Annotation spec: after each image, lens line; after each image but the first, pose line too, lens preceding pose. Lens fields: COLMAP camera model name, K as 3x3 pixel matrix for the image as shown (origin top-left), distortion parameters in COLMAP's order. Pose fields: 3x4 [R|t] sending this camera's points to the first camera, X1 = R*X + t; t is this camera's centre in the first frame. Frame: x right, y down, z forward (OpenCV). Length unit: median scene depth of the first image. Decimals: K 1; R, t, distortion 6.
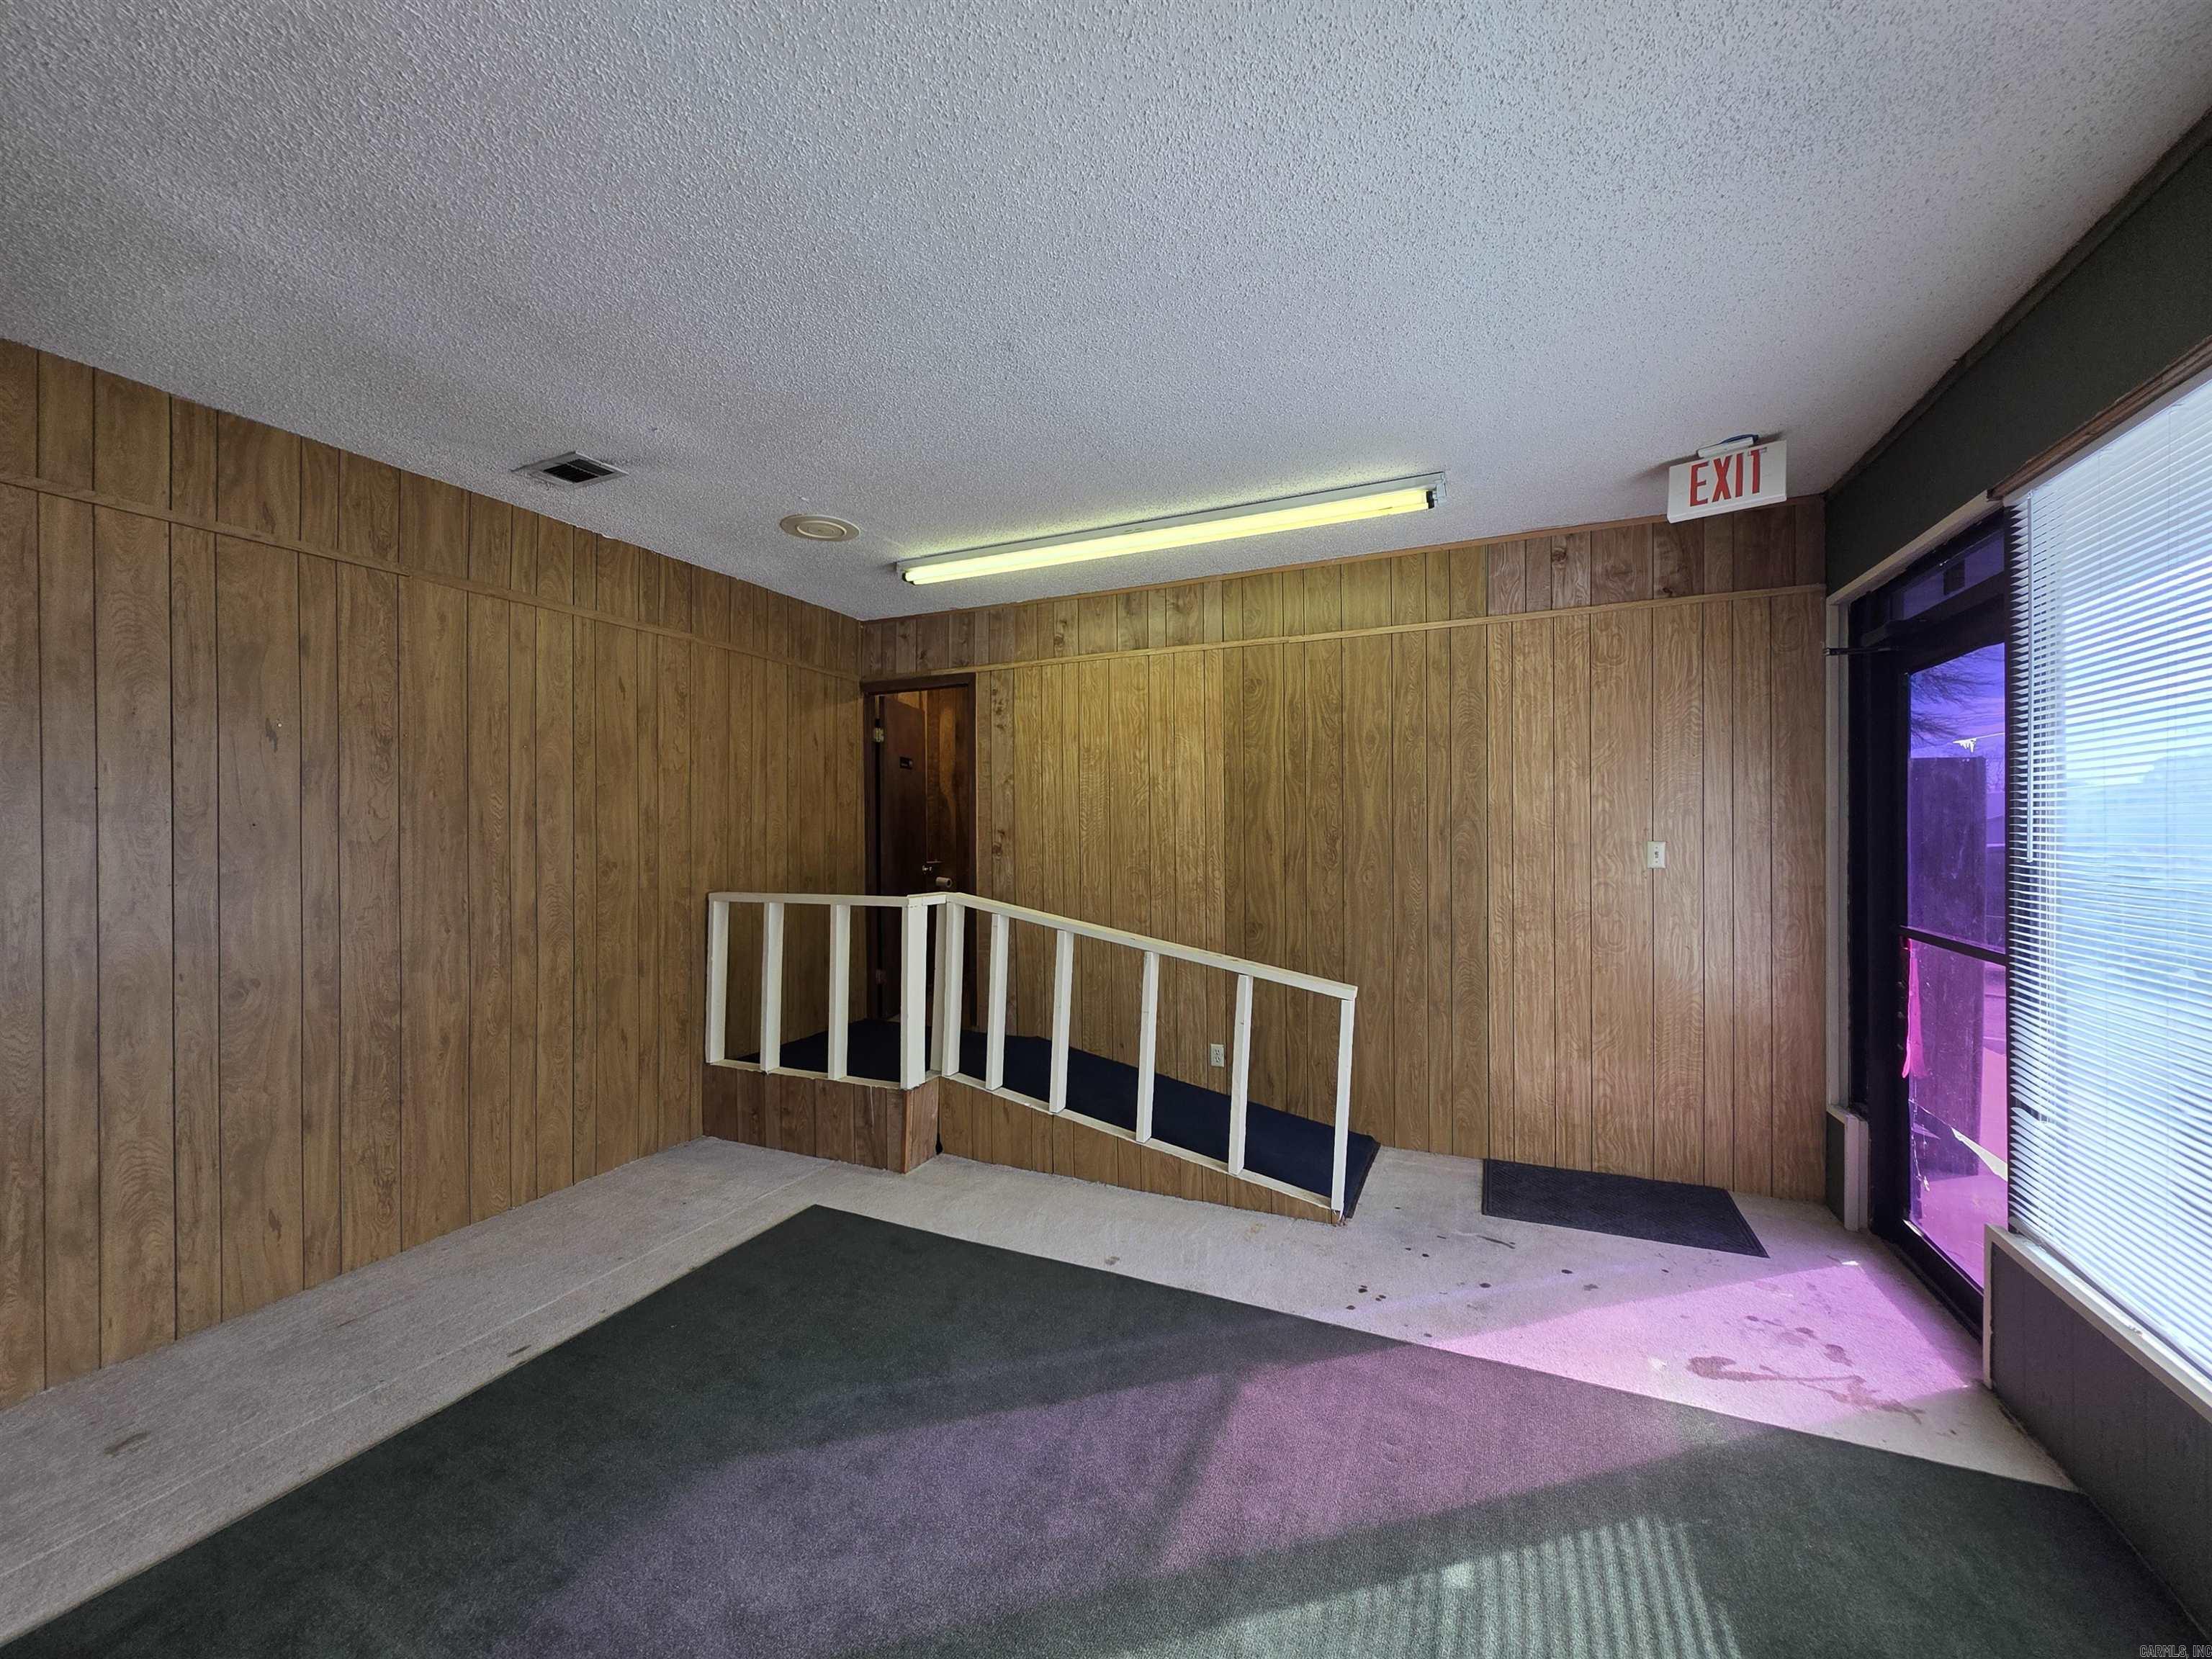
lens RADIAL K [[872.7, 0, 1106.0], [0, 872.7, 829.5], [0, 0, 1]] dist [0.002561, -0.000167]
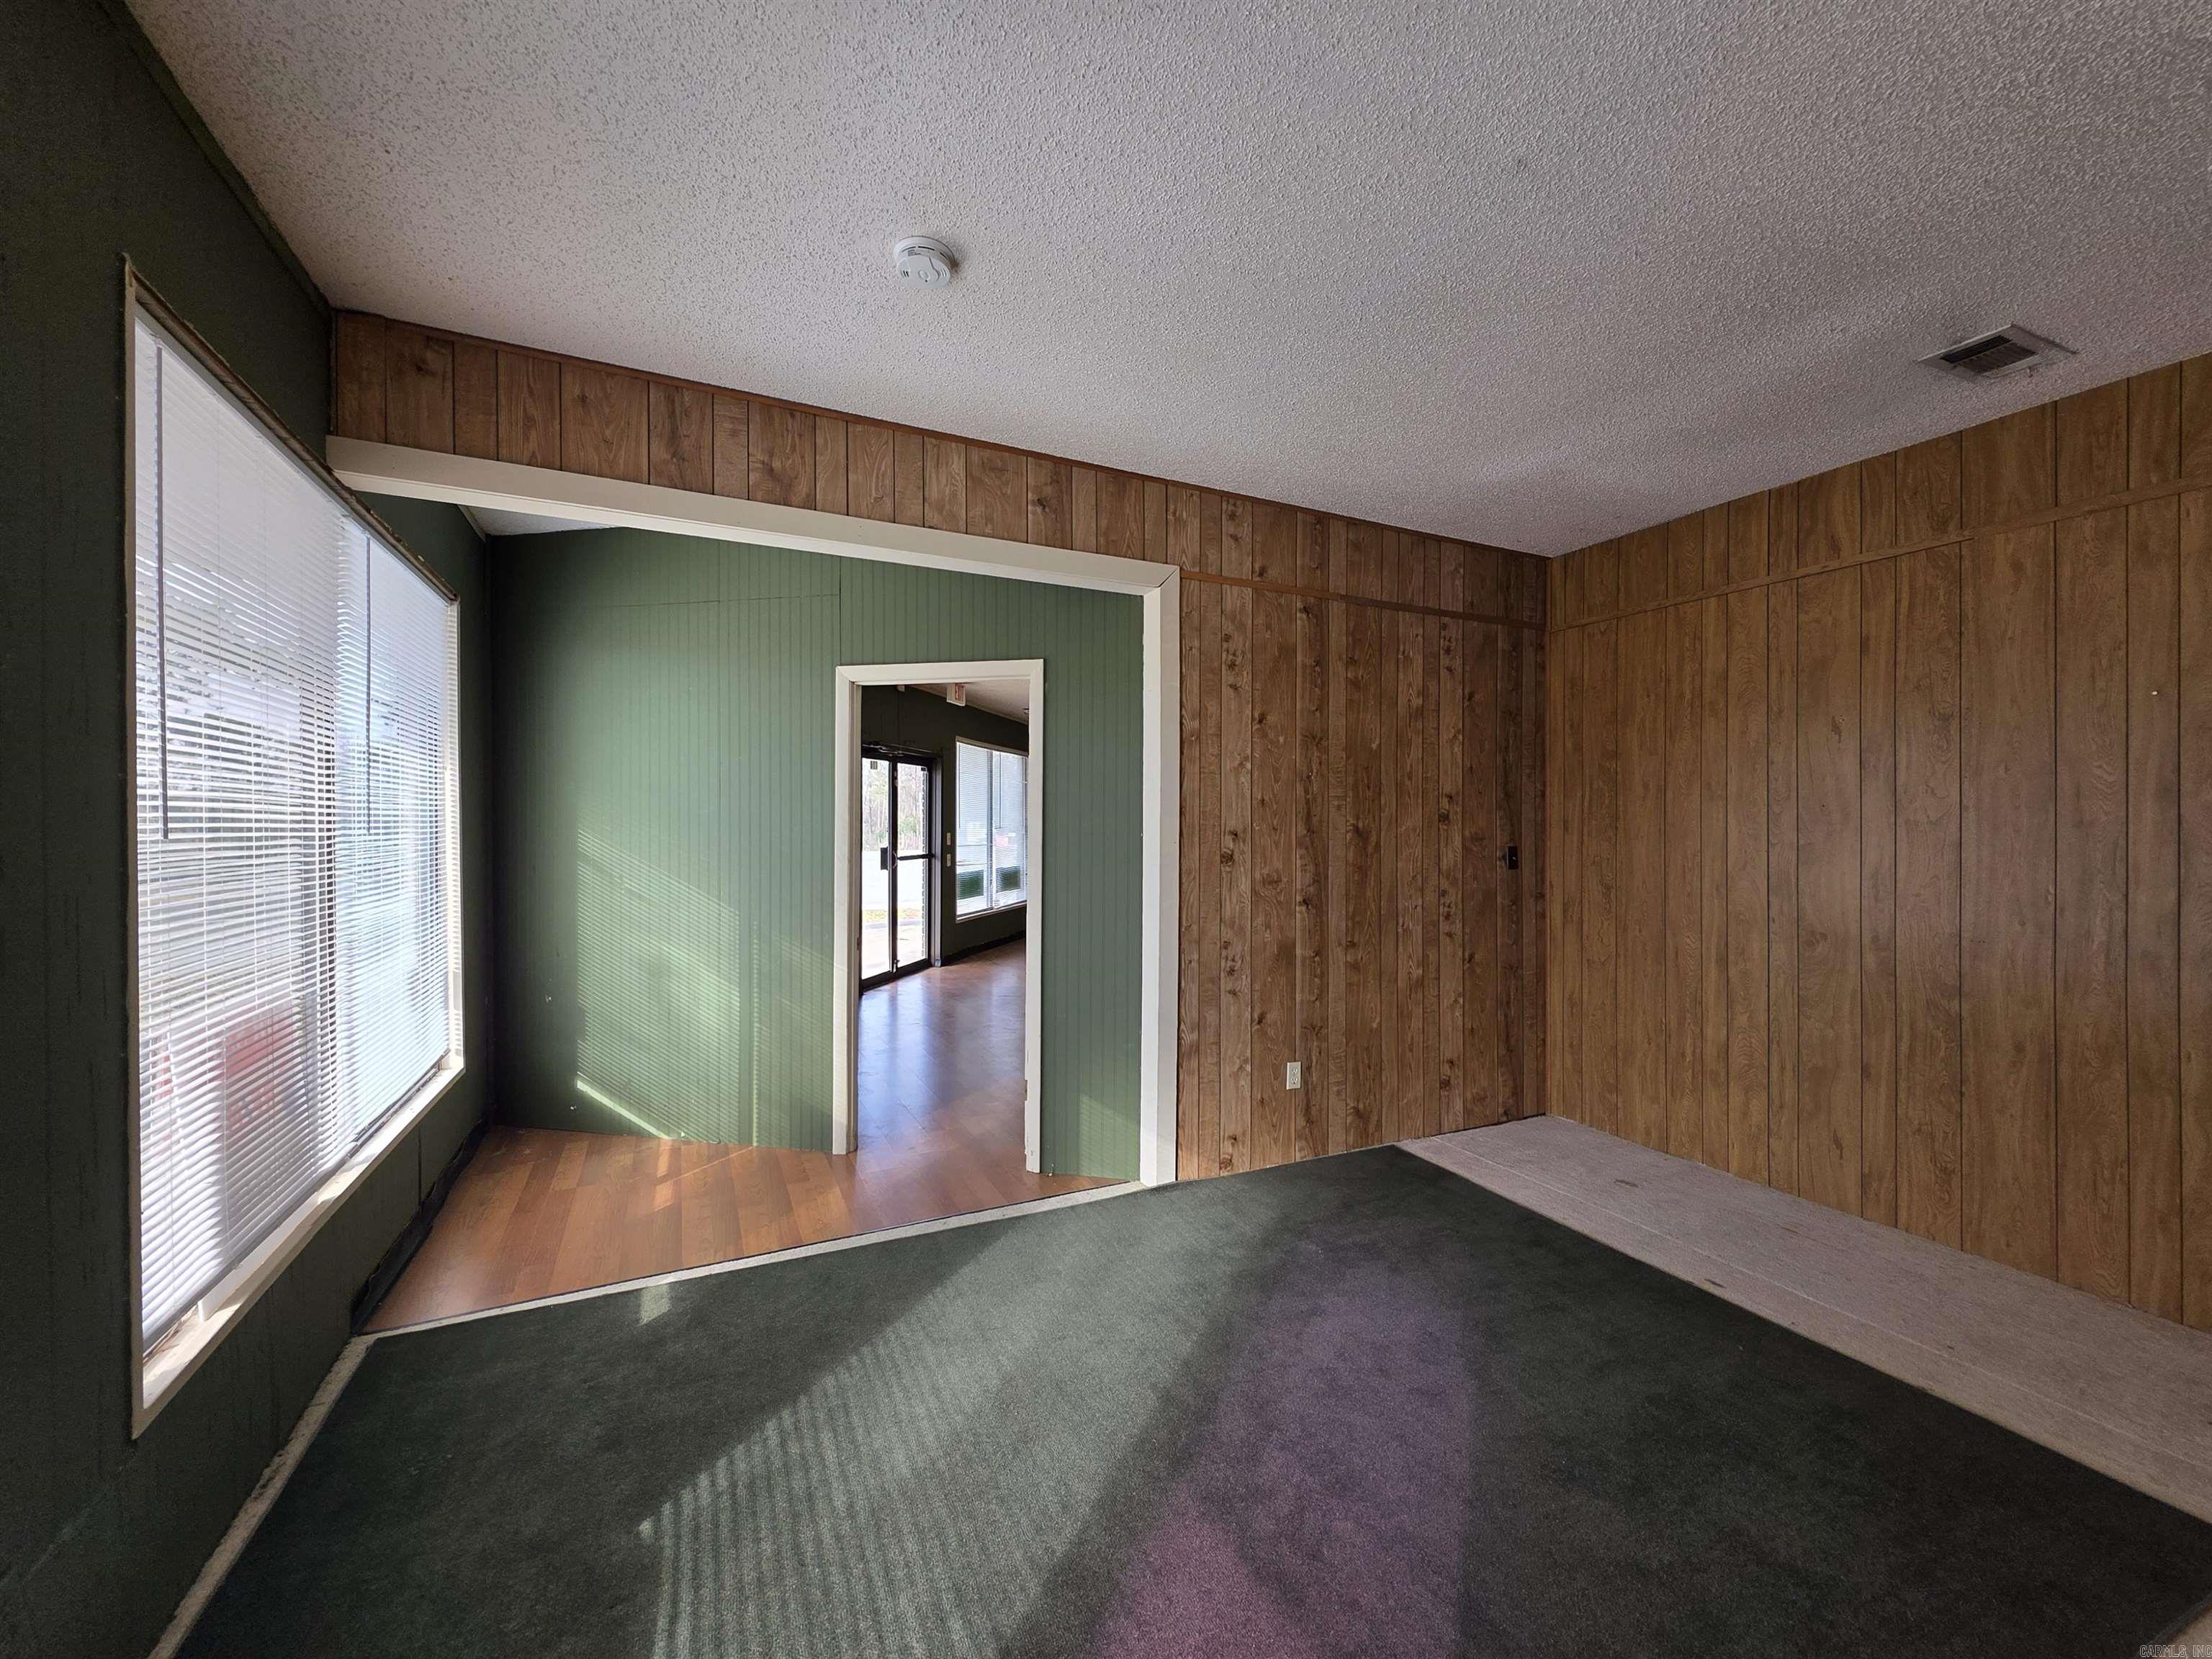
lens RADIAL K [[872.7, 0, 1106.0], [0, 872.7, 829.5], [0, 0, 1]] dist [0.002561, -0.000167]
pose [[-0.645381, 0.006176, -0.763836, 0.577024], [0.000060, 0.999968, 0.008035, 0.016931], [0.763861, 0.005140, -0.645360, 0.990323]]
